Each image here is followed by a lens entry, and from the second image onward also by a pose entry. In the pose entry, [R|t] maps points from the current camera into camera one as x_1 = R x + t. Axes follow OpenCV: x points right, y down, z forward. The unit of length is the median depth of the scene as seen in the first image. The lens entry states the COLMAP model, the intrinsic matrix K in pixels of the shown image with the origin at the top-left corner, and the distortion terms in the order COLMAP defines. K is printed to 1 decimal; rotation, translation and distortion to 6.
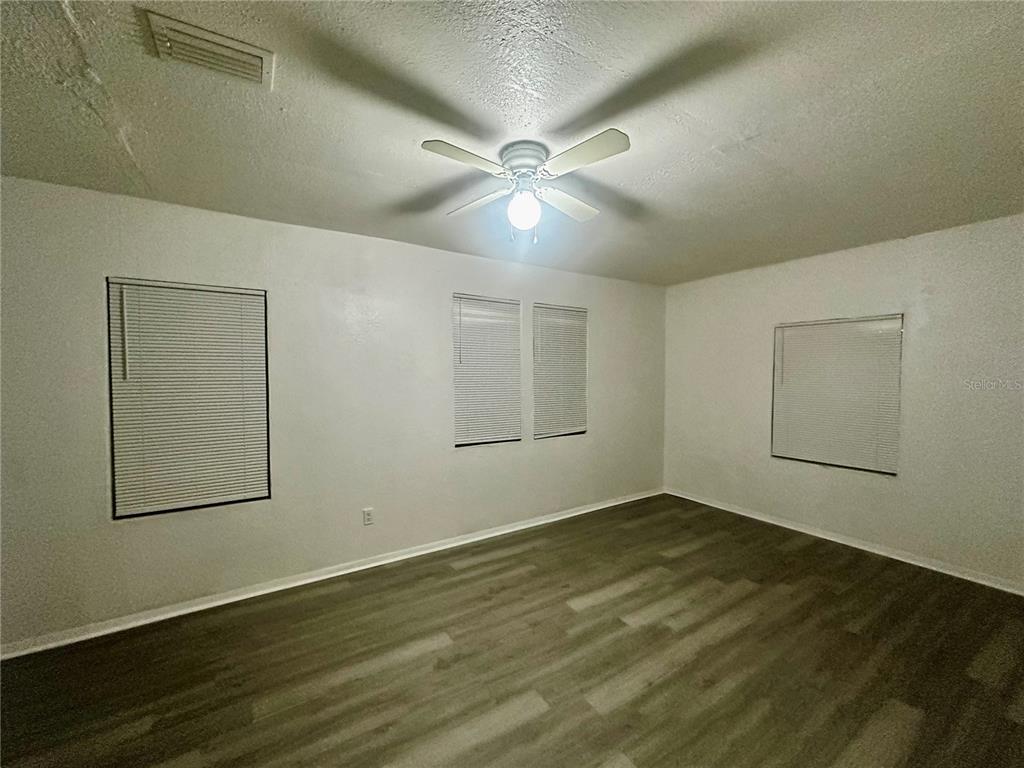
lens RADIAL K [[411.9, 0, 509.7], [0, 411.9, 385.6], [0, 0, 1]] dist [-0.001125, -0.001065]
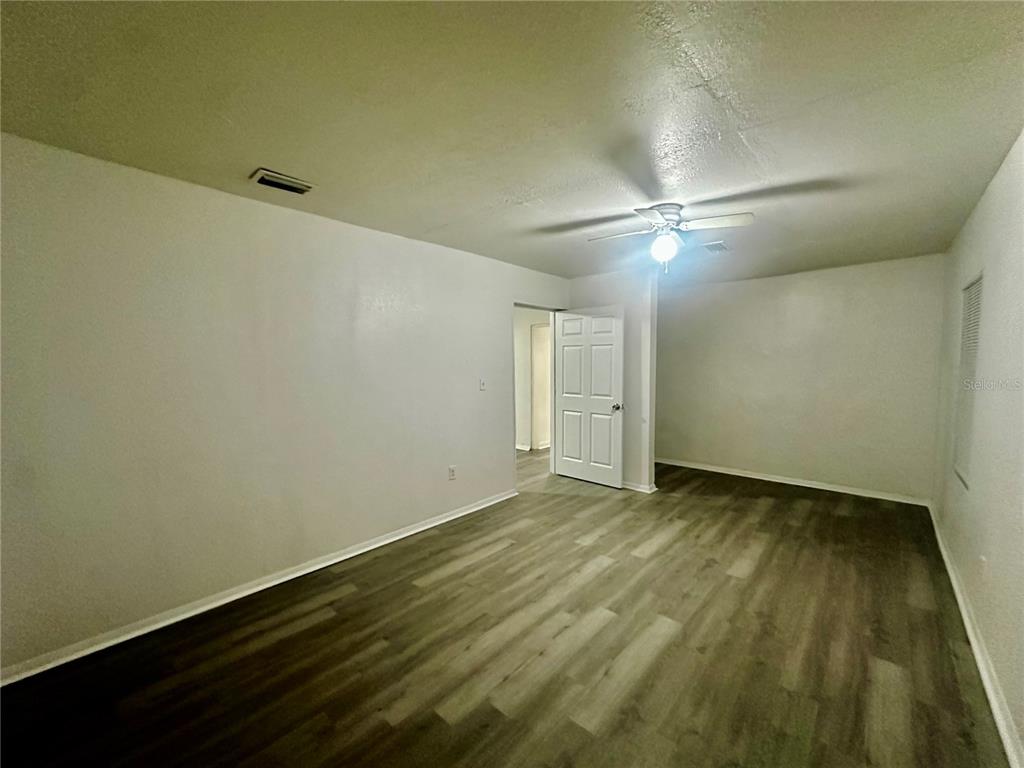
lens RADIAL K [[411.9, 0, 514.3], [0, 411.9, 384.3], [0, 0, 1]] dist [-0.001125, -0.001065]
pose [[-0.961555, 0.024698, -0.273499, 0.758311], [-0.002636, 0.995071, 0.099126, -0.069566], [0.274599, 0.096036, -0.956751, 1.826029]]
